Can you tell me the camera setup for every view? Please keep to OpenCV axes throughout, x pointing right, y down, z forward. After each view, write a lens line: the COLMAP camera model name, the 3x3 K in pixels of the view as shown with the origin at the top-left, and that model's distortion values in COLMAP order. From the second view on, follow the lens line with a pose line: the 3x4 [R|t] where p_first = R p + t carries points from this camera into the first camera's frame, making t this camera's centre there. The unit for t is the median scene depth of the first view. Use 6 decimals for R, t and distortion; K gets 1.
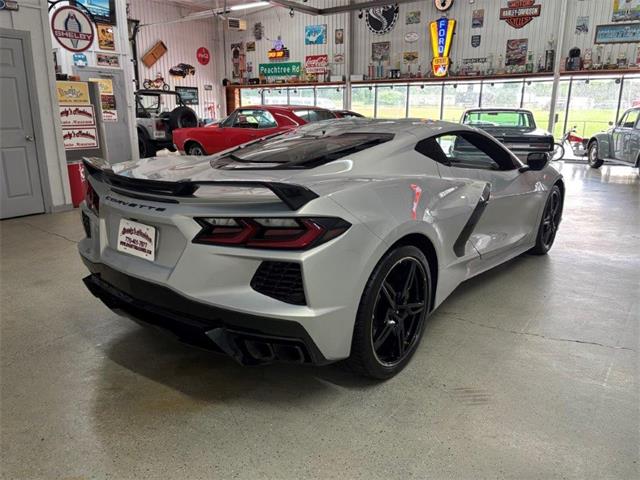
lens RADIAL K [[486.6, 0, 323.3], [0, 486.6, 235.5], [0, 0, 1]] dist [0.055256, -0.068104]
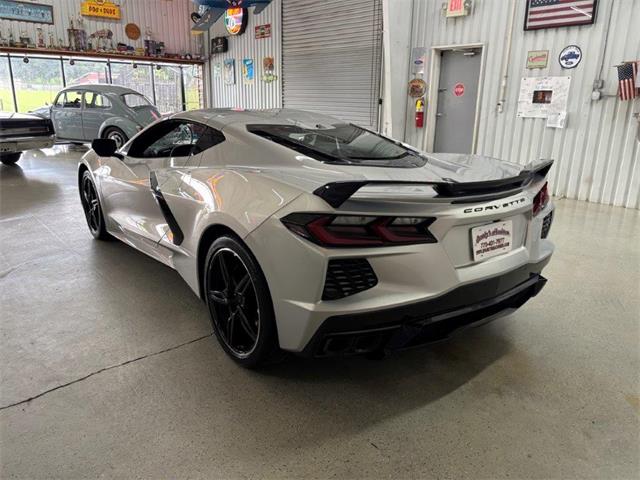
lens RADIAL K [[486.6, 0, 325.9], [0, 486.6, 237.0], [0, 0, 1]] dist [0.055256, -0.068104]
pose [[0.228853, -0.266468, 0.936280, -0.317599], [0.218107, 0.951390, 0.217456, -0.066305], [-0.948713, 0.154444, 0.275847, 0.236240]]
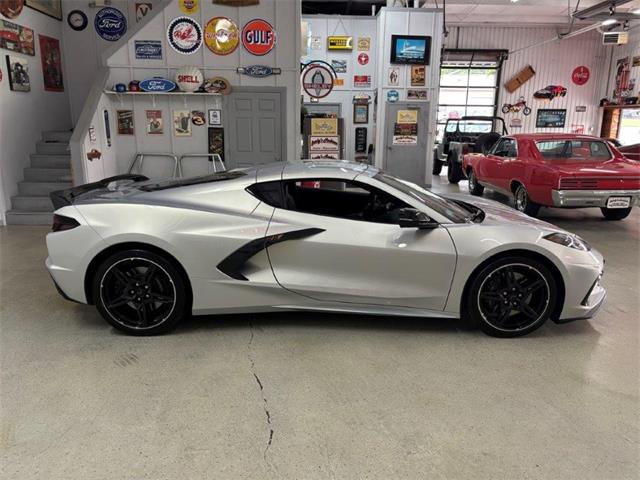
lens RADIAL K [[486.6, 0, 321.1], [0, 486.6, 236.5], [0, 0, 1]] dist [0.055256, -0.068104]
pose [[0.619310, 0.176640, -0.765019, 0.387227], [-0.198956, 0.977869, 0.064725, -0.052848], [0.759521, 0.112120, 0.640747, 0.108569]]
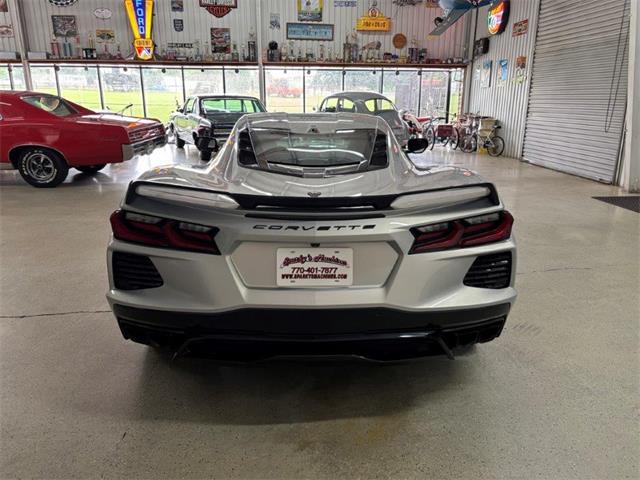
lens RADIAL K [[486.6, 0, 326.0], [0, 486.6, 233.8], [0, 0, 1]] dist [0.055256, -0.068104]
pose [[0.761125, -0.175414, 0.624435, -0.201726], [0.155891, 0.983988, 0.086402, -0.027390], [-0.629593, 0.031581, 0.776283, 0.071314]]
